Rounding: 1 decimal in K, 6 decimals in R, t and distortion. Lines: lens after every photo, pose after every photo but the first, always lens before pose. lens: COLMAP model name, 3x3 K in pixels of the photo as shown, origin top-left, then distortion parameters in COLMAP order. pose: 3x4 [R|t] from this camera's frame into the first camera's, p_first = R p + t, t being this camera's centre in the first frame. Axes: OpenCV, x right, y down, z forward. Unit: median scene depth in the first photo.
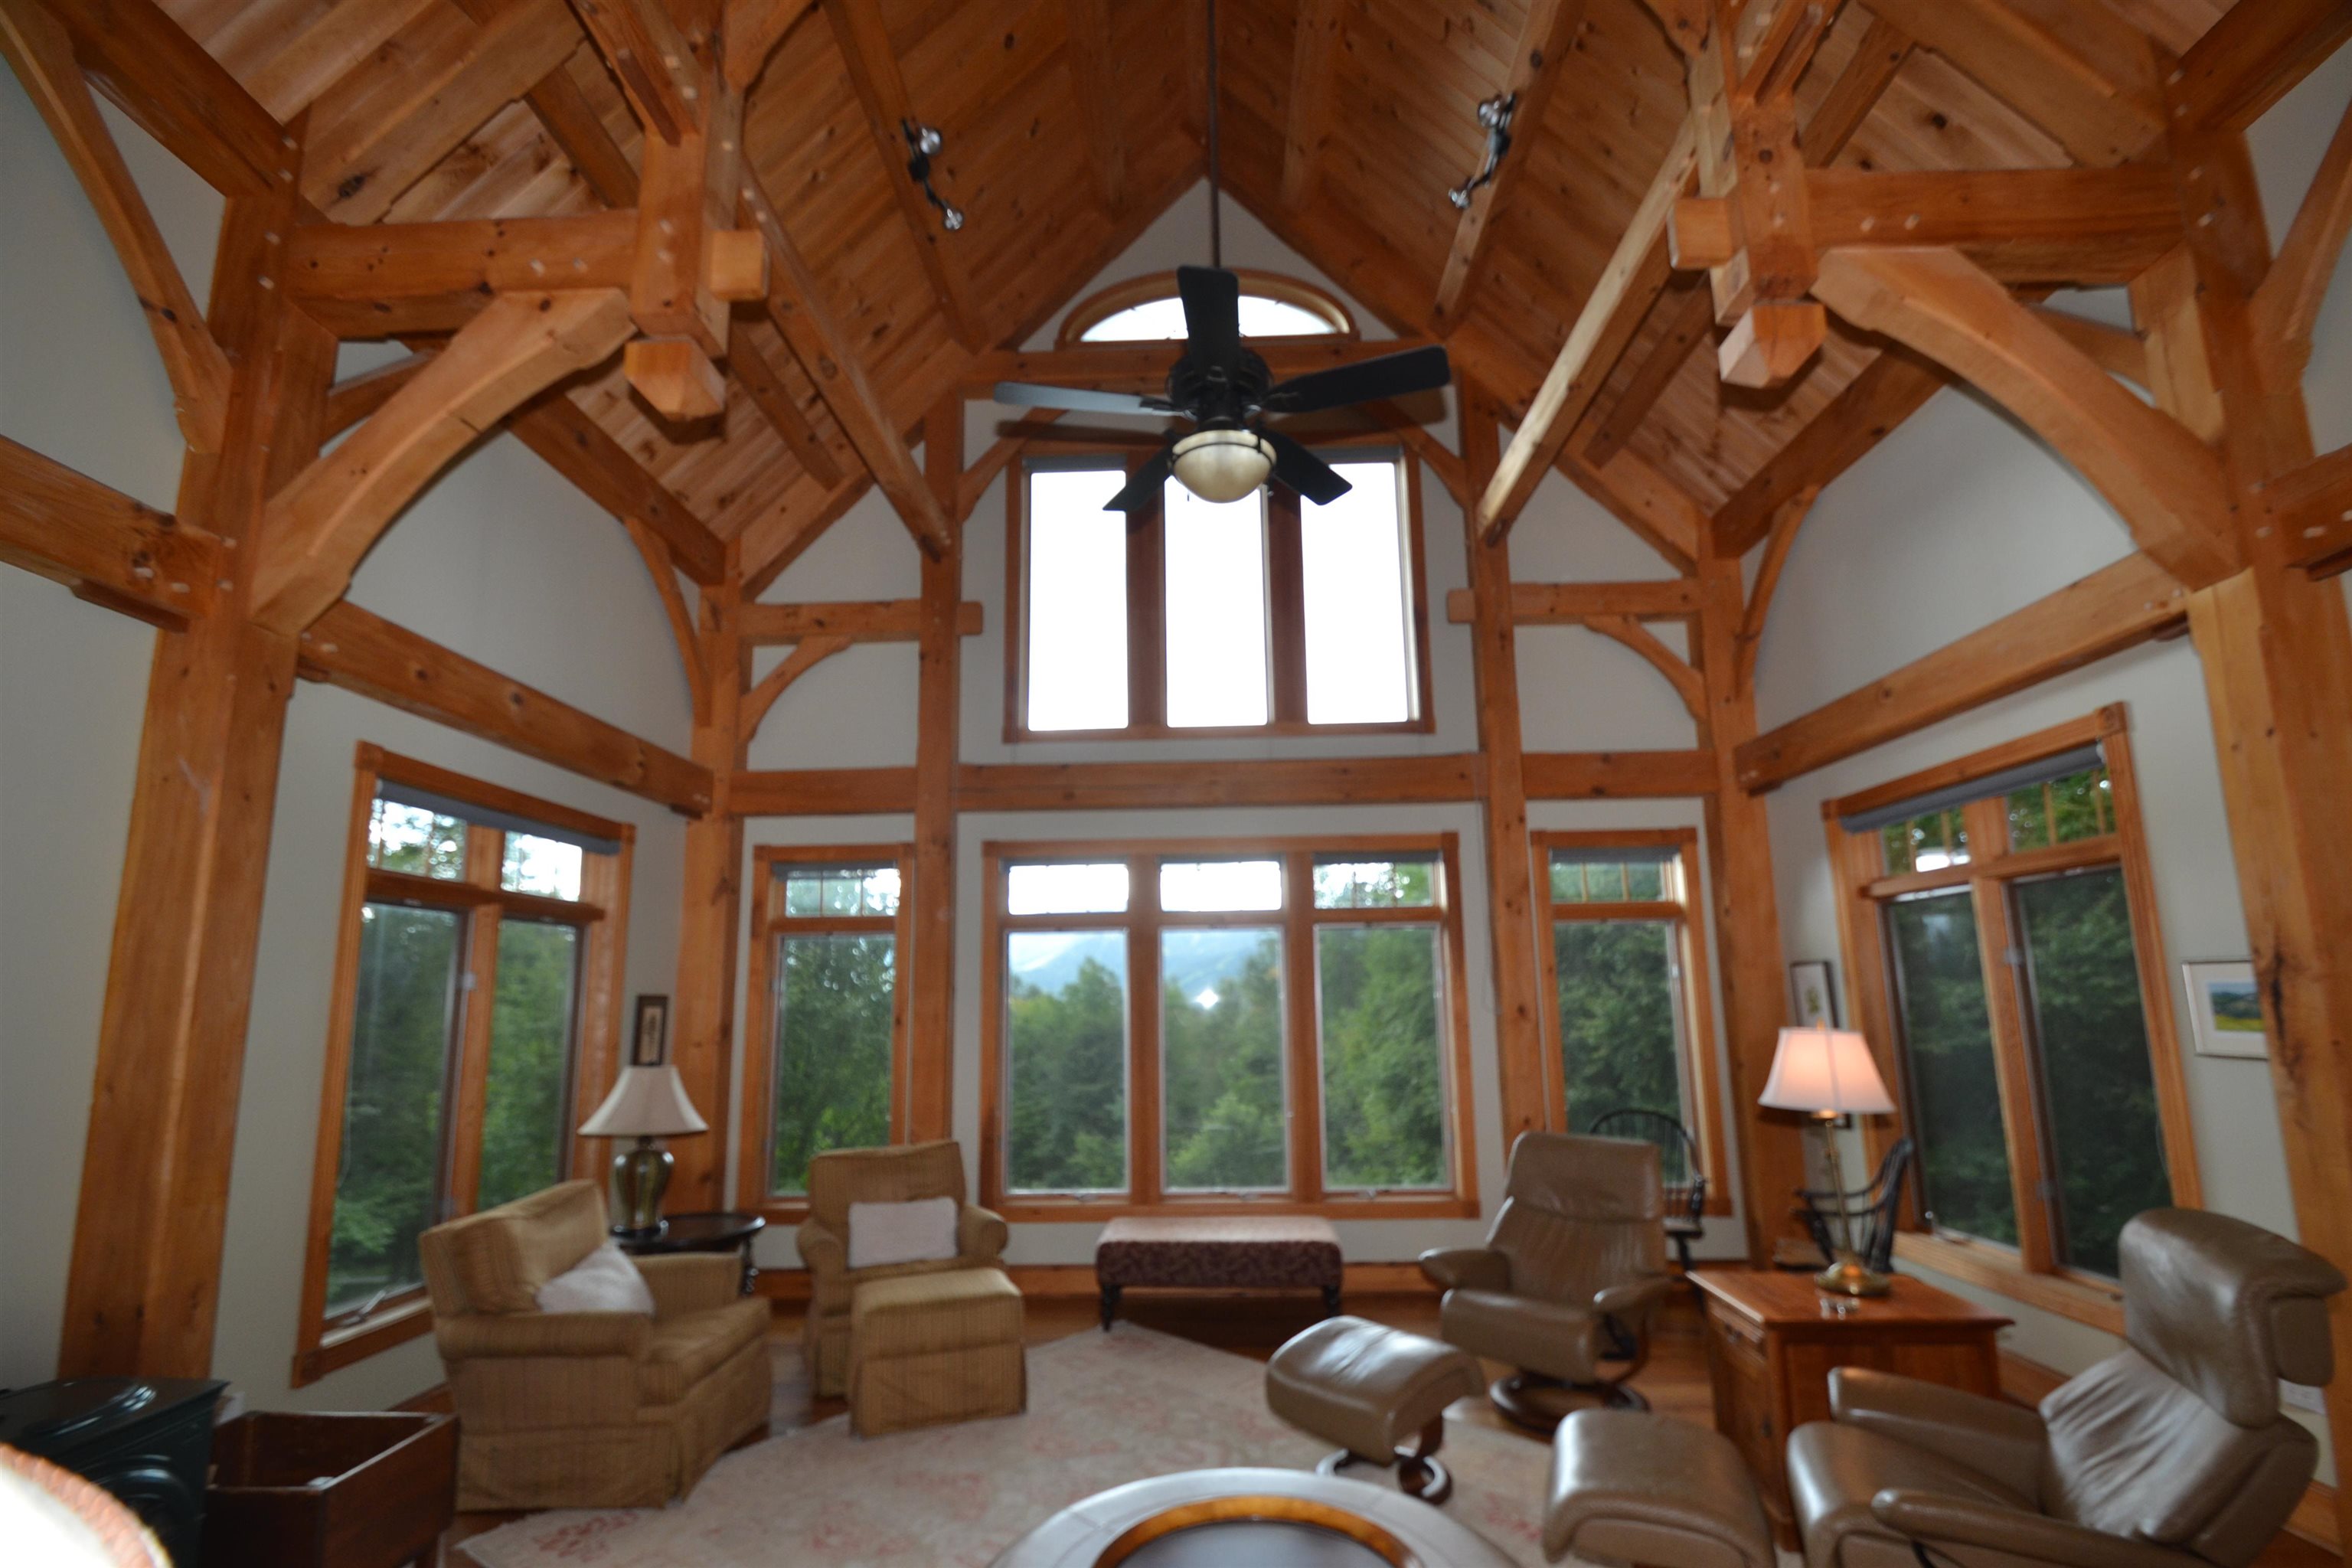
lens RADIAL K [[1048.1, 0, 1178.5], [0, 1048.1, 837.3], [0, 0, 1]] dist [0.023610, -0.023118]
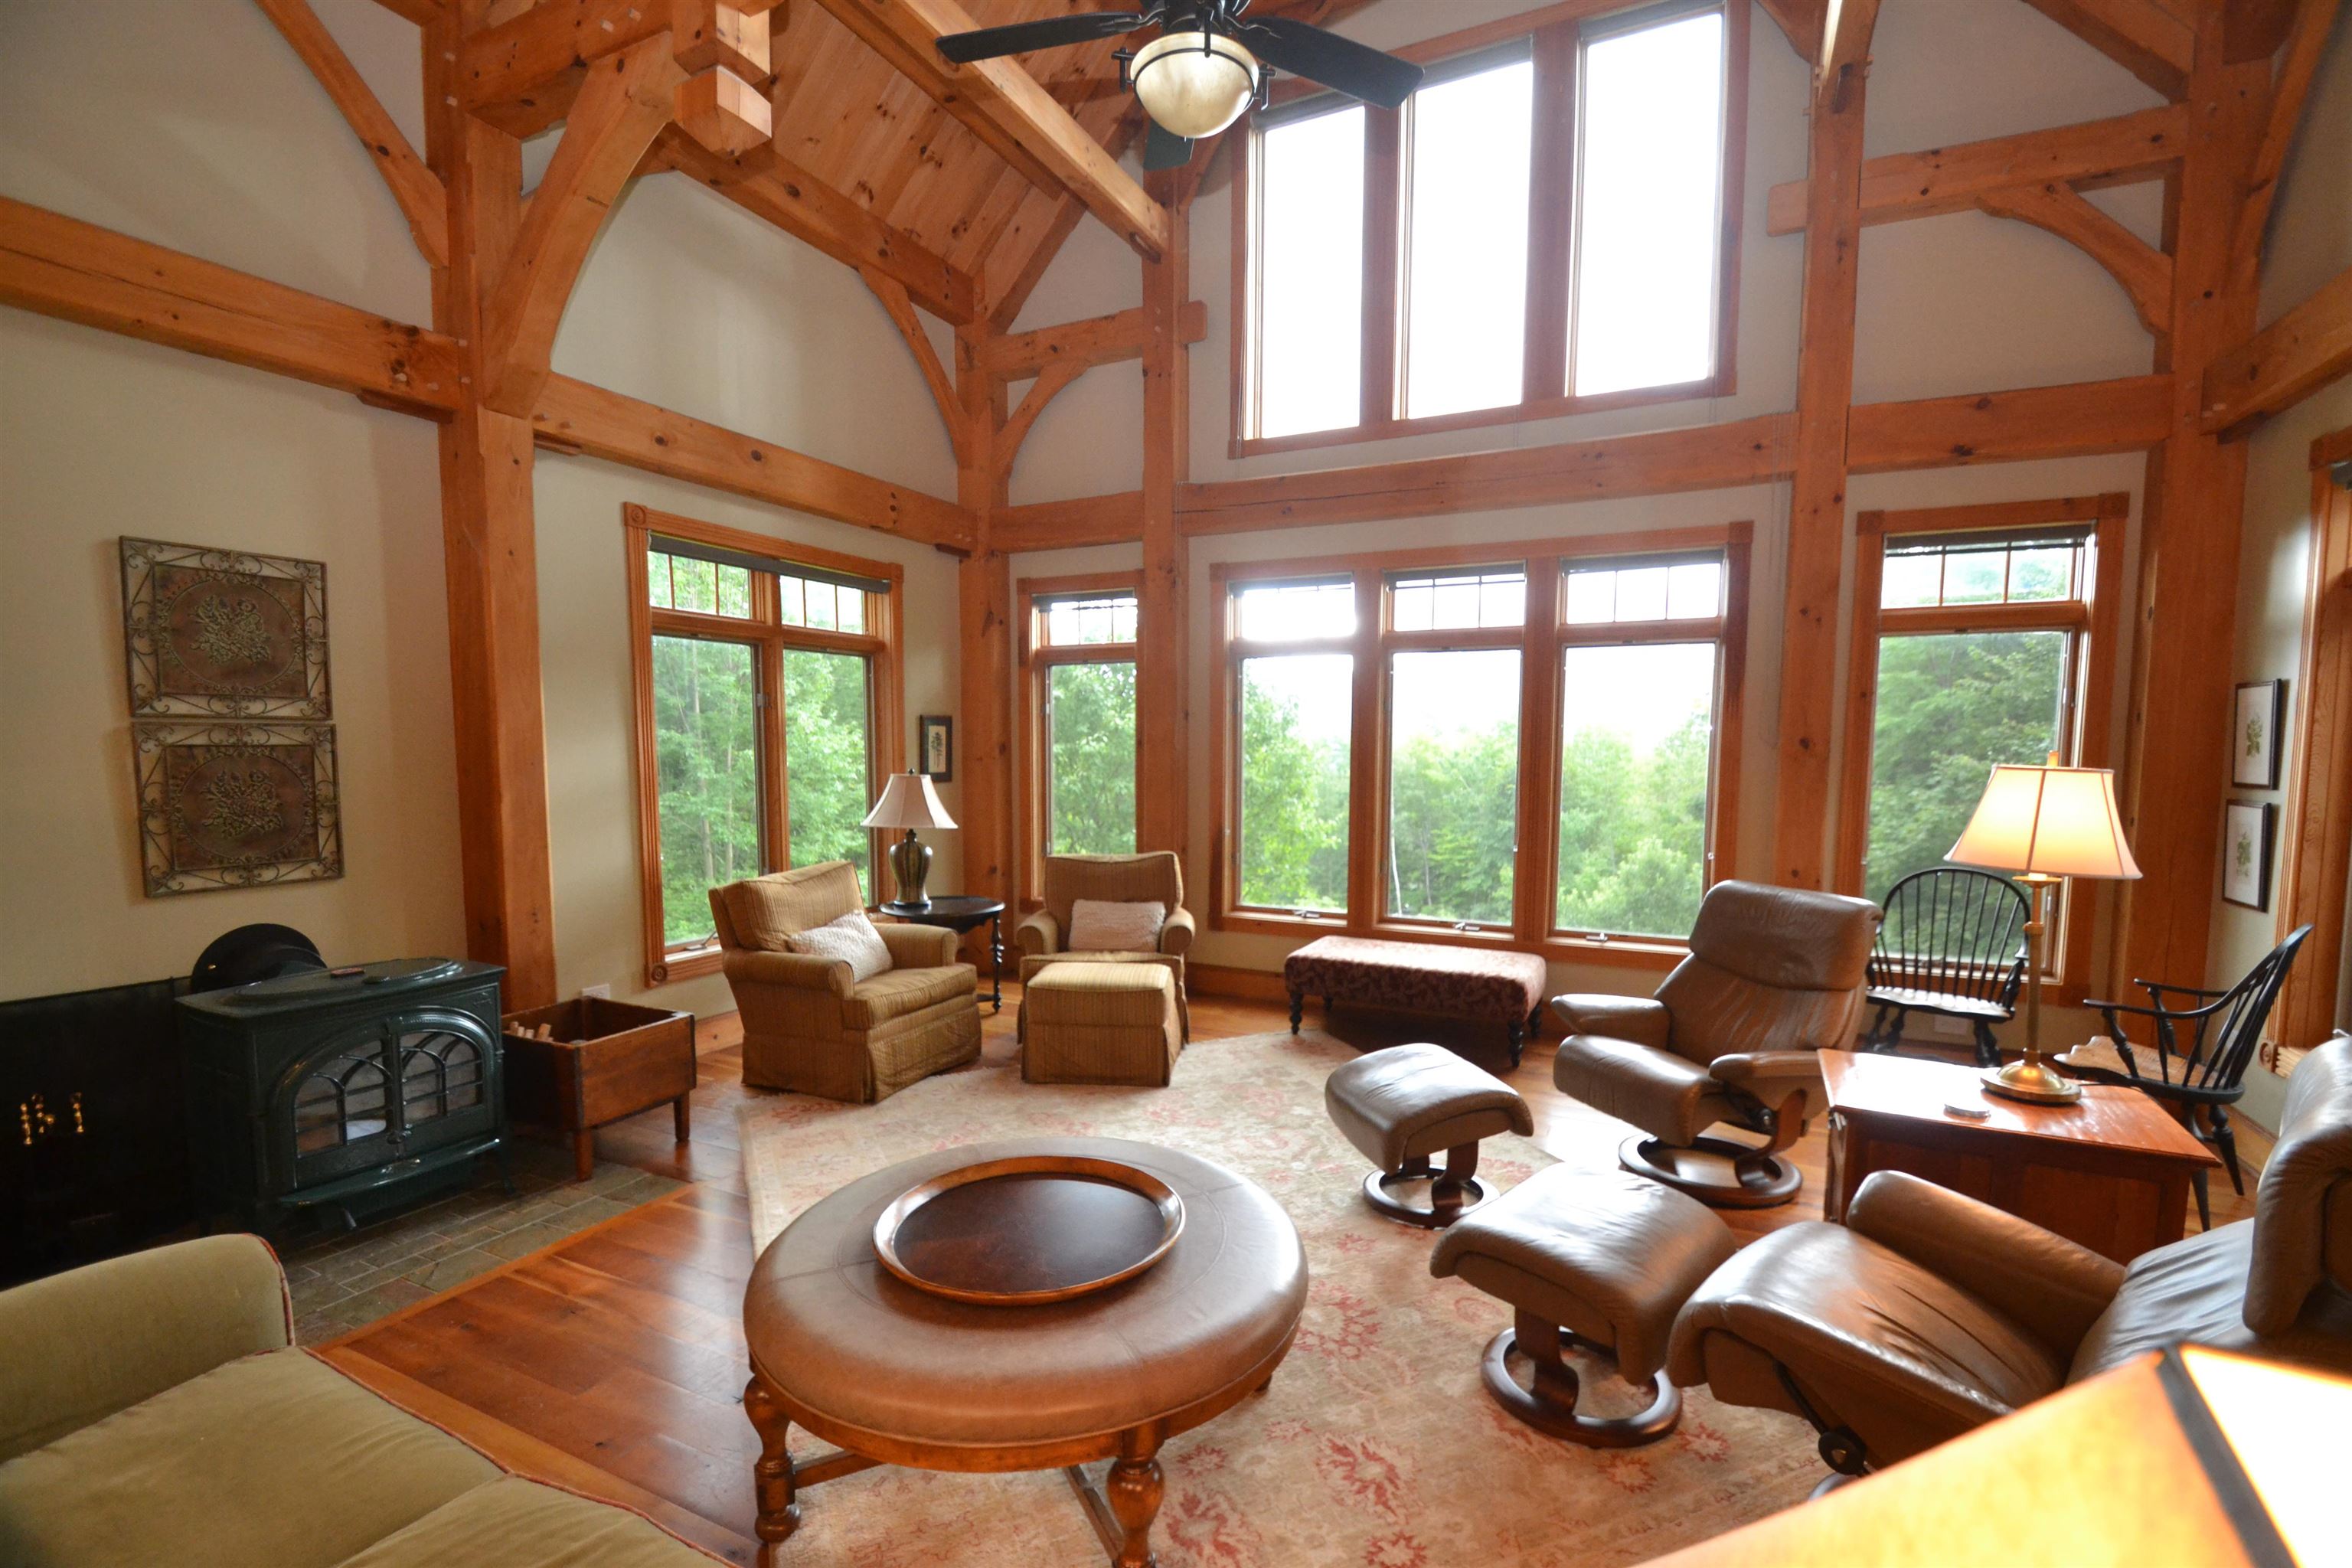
lens RADIAL K [[1048.1, 0, 1178.5], [0, 1048.1, 837.3], [0, 0, 1]] dist [0.023610, -0.023118]
pose [[0.910413, 0.055246, -0.409994, 0.214412], [0.048205, 0.970126, 0.237764, 0.016421], [0.410881, -0.236227, 0.880553, 0.056639]]
